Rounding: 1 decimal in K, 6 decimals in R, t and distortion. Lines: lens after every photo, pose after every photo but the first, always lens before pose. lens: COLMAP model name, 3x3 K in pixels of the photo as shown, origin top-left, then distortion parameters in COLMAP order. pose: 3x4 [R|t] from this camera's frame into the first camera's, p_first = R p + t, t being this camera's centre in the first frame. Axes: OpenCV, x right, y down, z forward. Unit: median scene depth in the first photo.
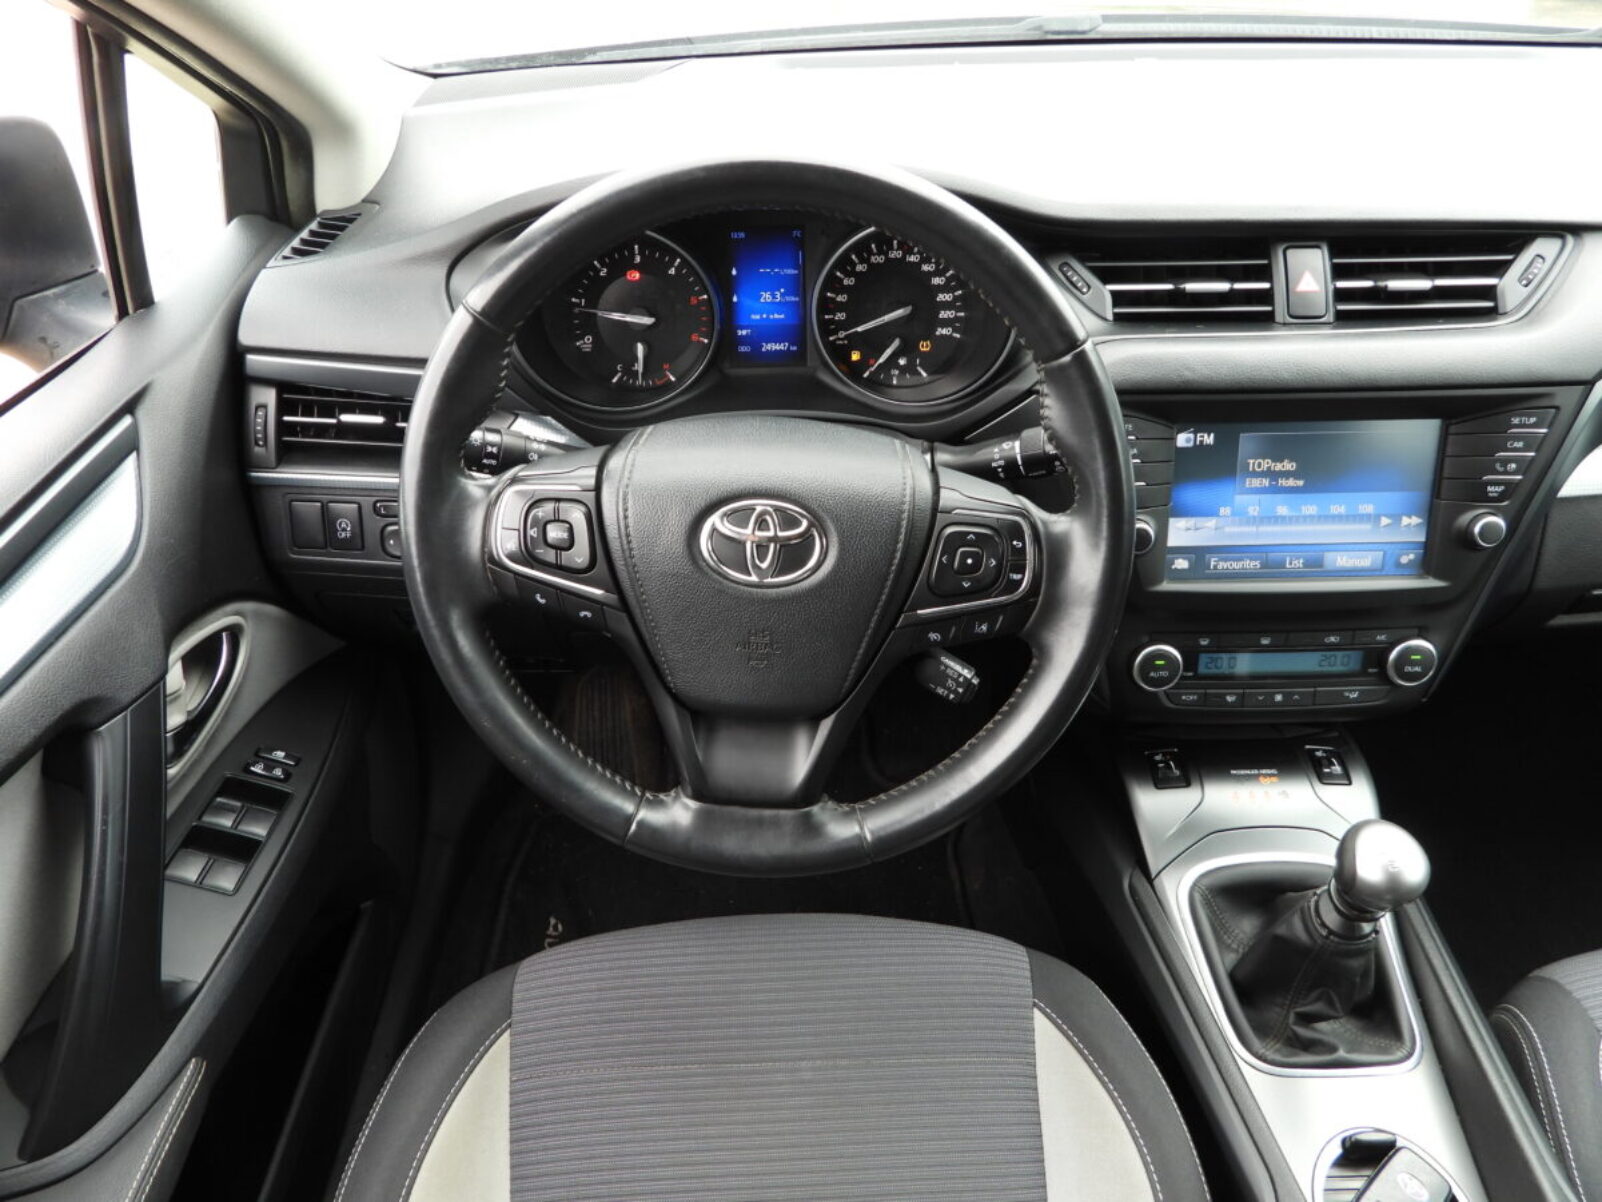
lens RADIAL K [[1118.6, 0, 801.0], [0, 1118.6, 601.0], [0, 0, 1]] dist [-0.001225, 0.001322]
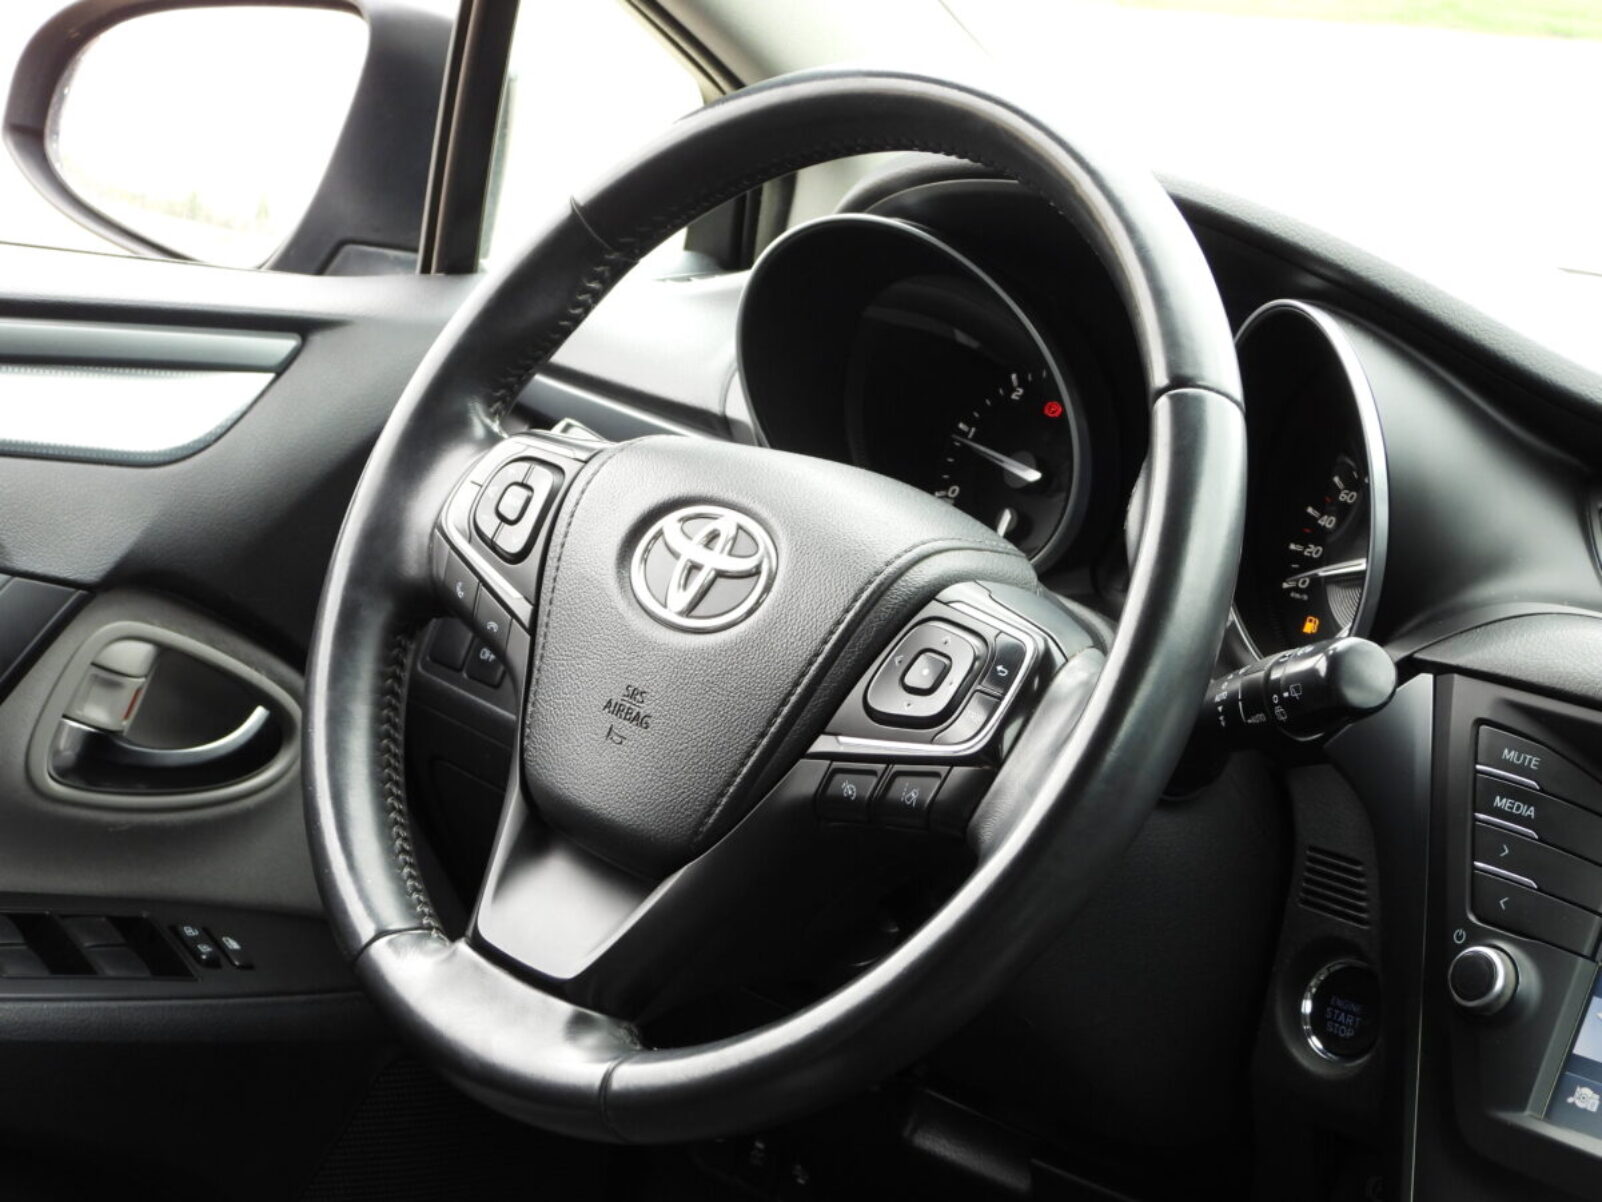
lens RADIAL K [[3676.8, 0, 801.0], [0, 3676.8, 601.0], [0, 0, 1]] dist [-0.047201, 0.093570]
pose [[0.703768, 0.228456, -0.672694, 1.093283], [-0.526771, 0.803141, -0.278346, 0.399595], [0.476679, 0.550247, 0.685570, -0.325074]]
